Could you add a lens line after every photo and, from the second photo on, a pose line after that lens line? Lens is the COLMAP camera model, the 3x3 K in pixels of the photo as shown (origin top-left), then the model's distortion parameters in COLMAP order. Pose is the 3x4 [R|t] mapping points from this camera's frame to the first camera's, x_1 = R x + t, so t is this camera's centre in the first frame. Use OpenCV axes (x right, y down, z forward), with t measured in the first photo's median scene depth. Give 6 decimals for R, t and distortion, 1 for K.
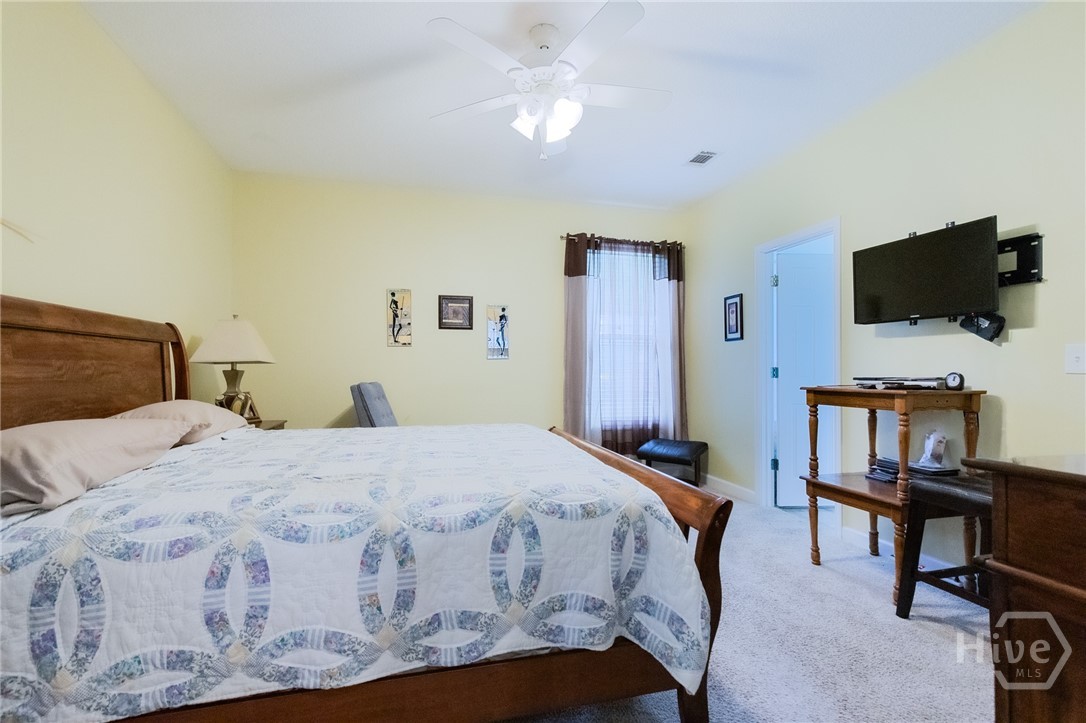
lens RADIAL K [[488.1, 0, 543.0], [0, 488.1, 361.5], [0, 0, 1]] dist [0.000028, -0.000006]
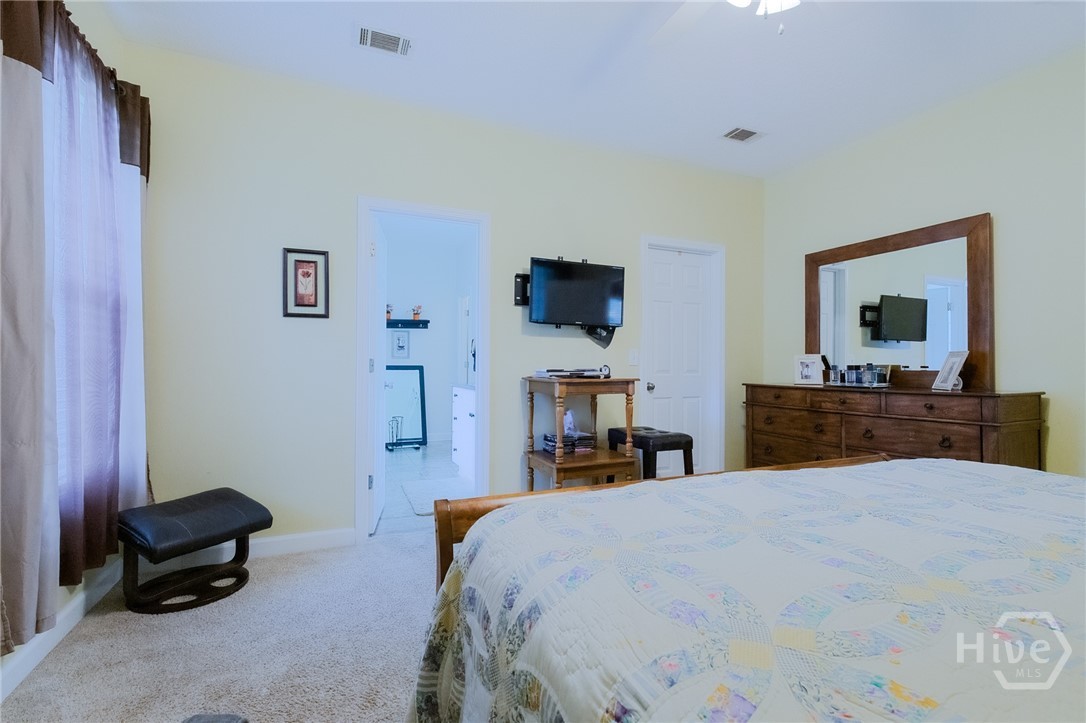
lens RADIAL K [[488.1, 0, 543.0], [0, 488.1, 361.5], [0, 0, 1]] dist [0.000028, -0.000006]
pose [[-0.166318, 0.006333, 0.986052, -0.489594], [-0.020987, 0.999730, -0.009961, 0.025196], [-0.985849, -0.022351, -0.166140, 1.222590]]
